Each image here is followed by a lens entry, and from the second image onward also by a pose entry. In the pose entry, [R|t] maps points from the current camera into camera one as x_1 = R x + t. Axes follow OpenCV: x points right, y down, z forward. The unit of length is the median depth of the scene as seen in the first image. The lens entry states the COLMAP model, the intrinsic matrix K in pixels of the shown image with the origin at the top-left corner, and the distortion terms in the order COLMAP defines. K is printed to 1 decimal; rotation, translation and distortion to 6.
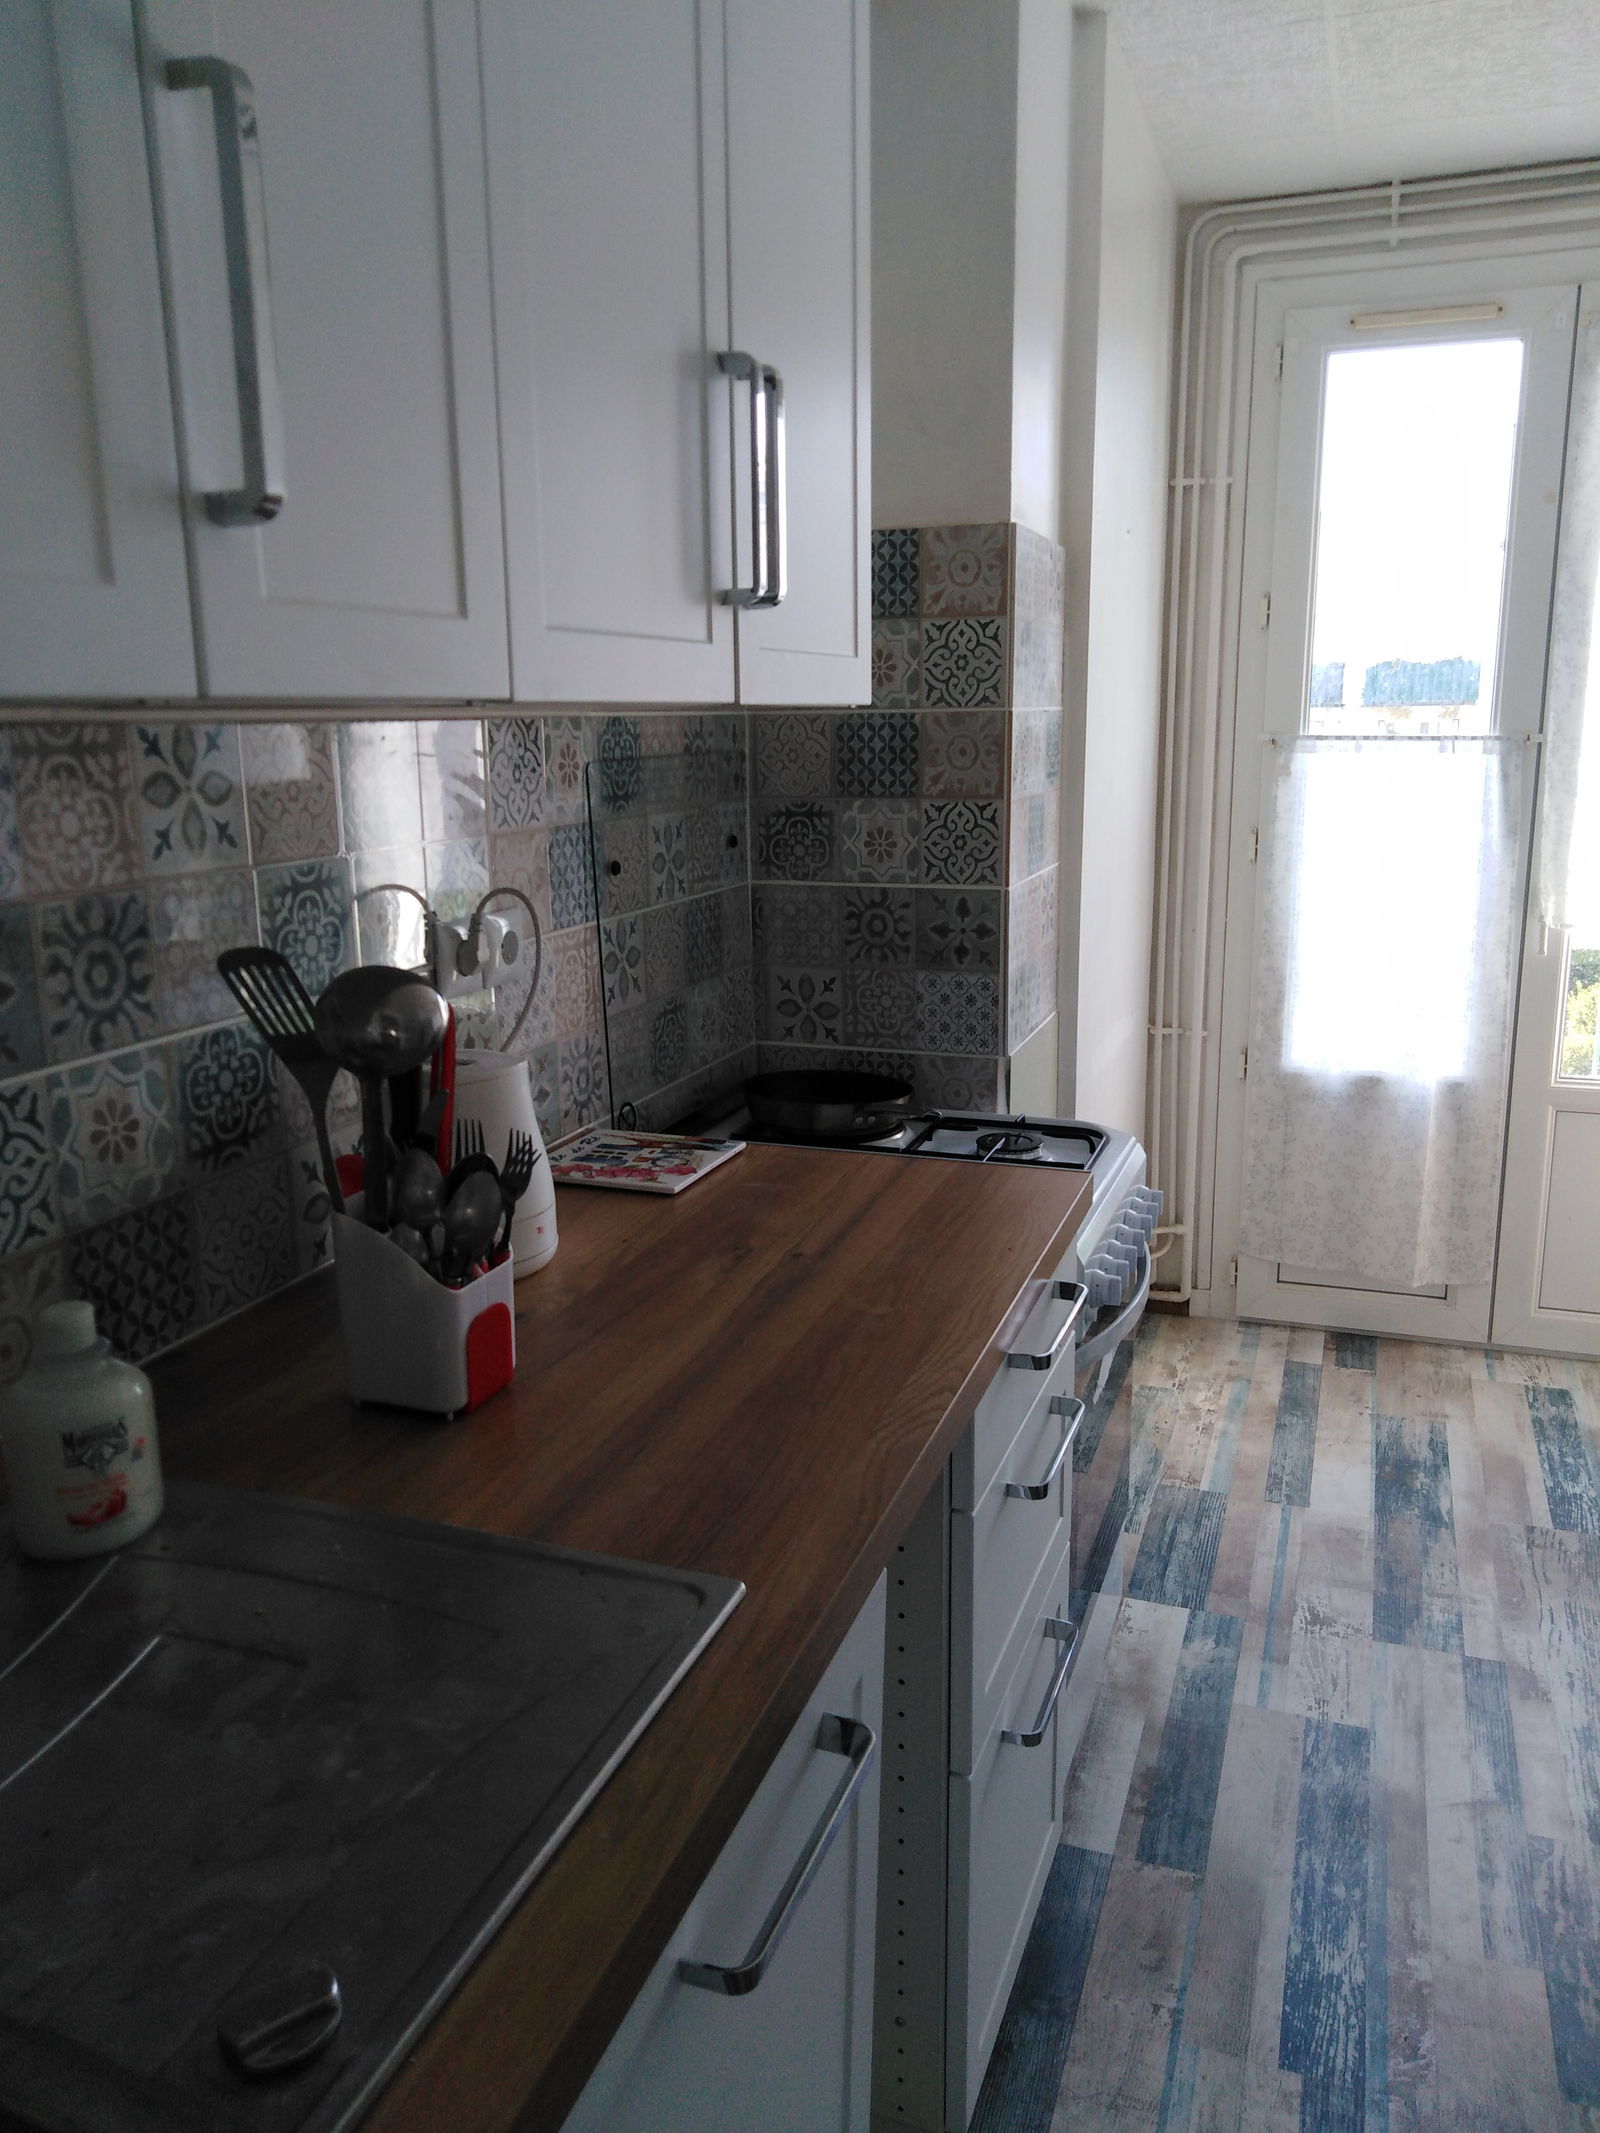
lens RADIAL K [[1619.6, 0, 792.3], [0, 1619.6, 1075.3], [0, 0, 1]] dist [0.030582, -0.044486]
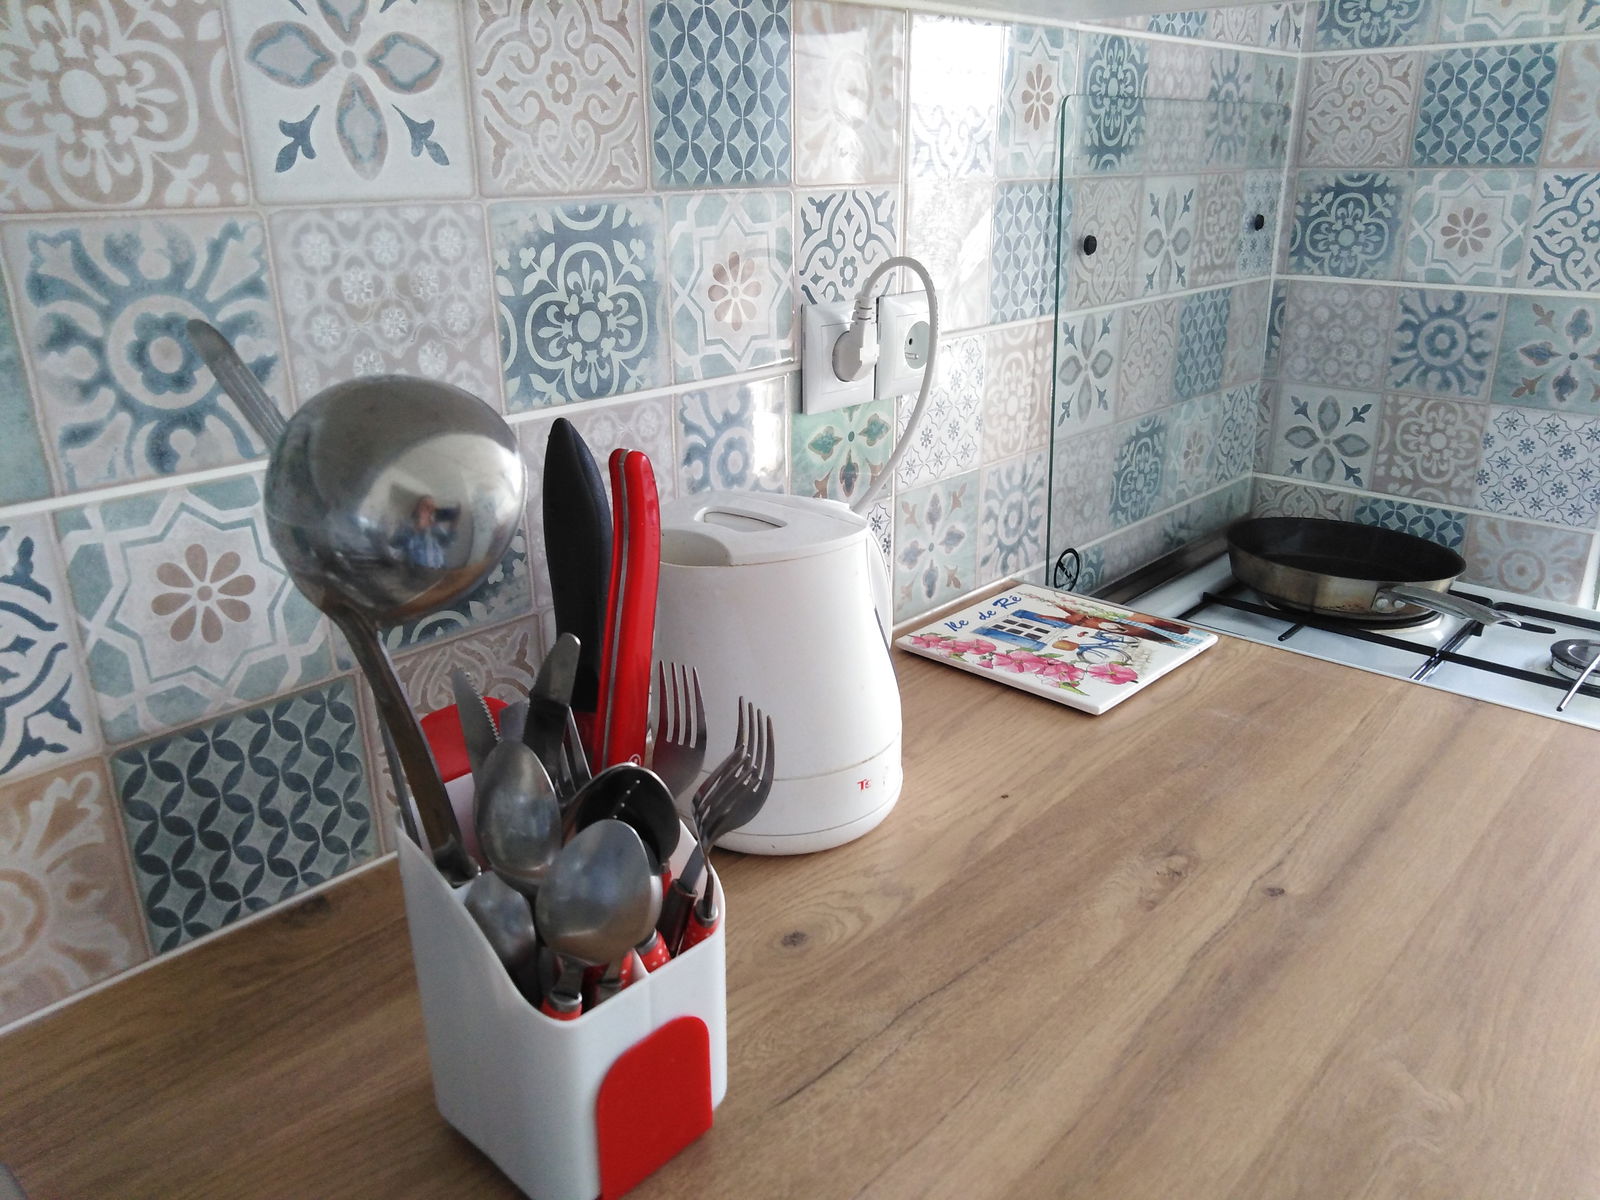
lens RADIAL K [[1214.9, 0, 793.1], [0, 1214.9, 594.4], [0, 0, 1]] dist [0.030582, -0.044486]
pose [[0.925572, 0.135576, -0.353463, -0.013775], [-0.088340, 0.985246, 0.146579, -0.038797], [0.368121, -0.104444, 0.923893, 0.412900]]
